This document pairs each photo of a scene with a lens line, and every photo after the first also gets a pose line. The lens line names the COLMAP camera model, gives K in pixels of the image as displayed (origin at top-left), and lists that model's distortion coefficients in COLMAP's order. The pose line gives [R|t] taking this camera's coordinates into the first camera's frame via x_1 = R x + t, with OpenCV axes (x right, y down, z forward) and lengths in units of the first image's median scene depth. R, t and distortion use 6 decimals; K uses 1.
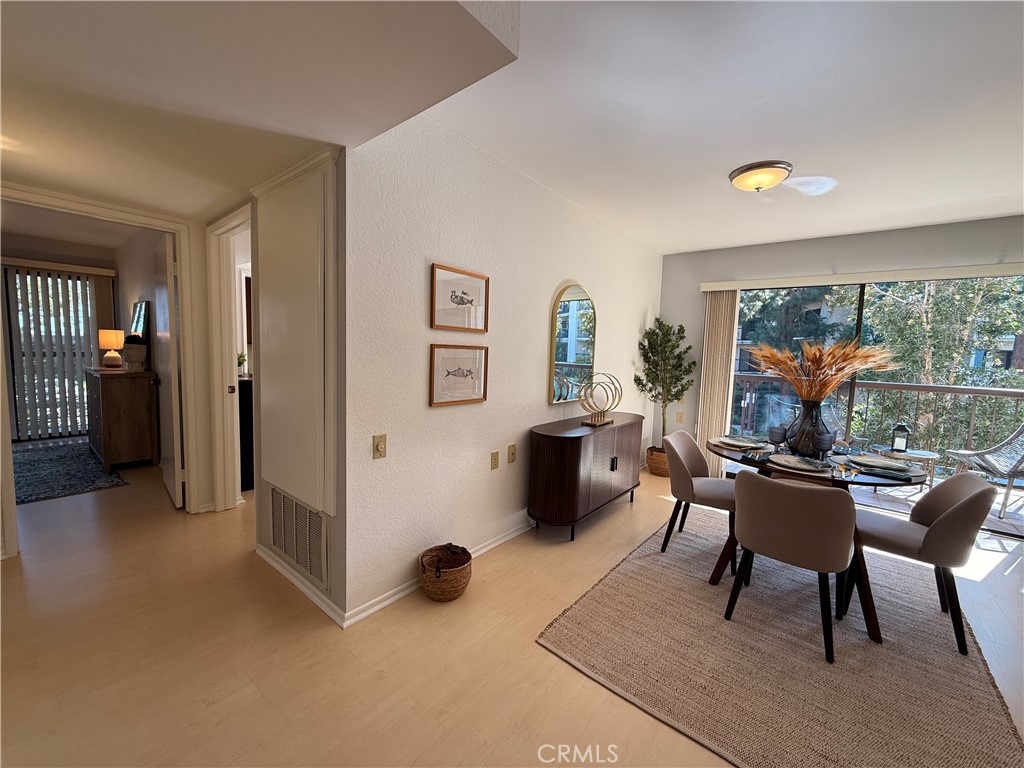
lens RADIAL K [[408.4, 0, 513.6], [0, 408.4, 383.9], [0, 0, 1]] dist [0.000331, 0.000028]
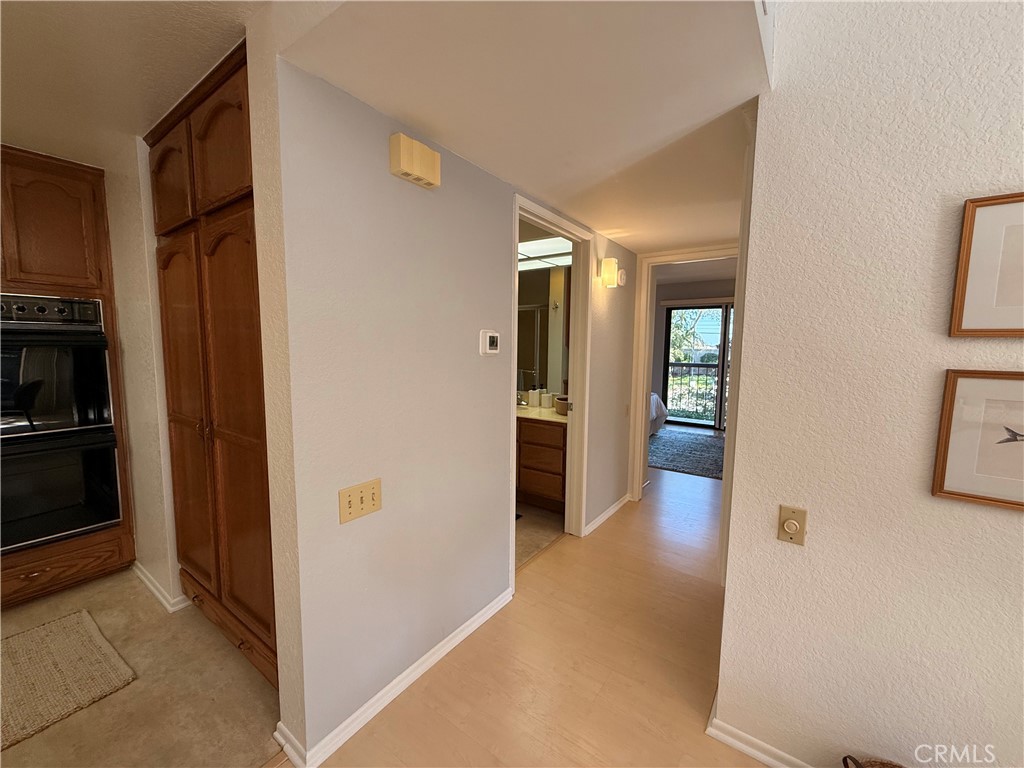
lens RADIAL K [[408.4, 0, 513.6], [0, 408.4, 383.9], [0, 0, 1]] dist [0.000331, 0.000028]
pose [[0.061459, 0.061860, -0.996191, 0.203668], [-0.095256, 0.993885, 0.055840, -0.046875], [0.993554, 0.091461, 0.066976, 0.366087]]
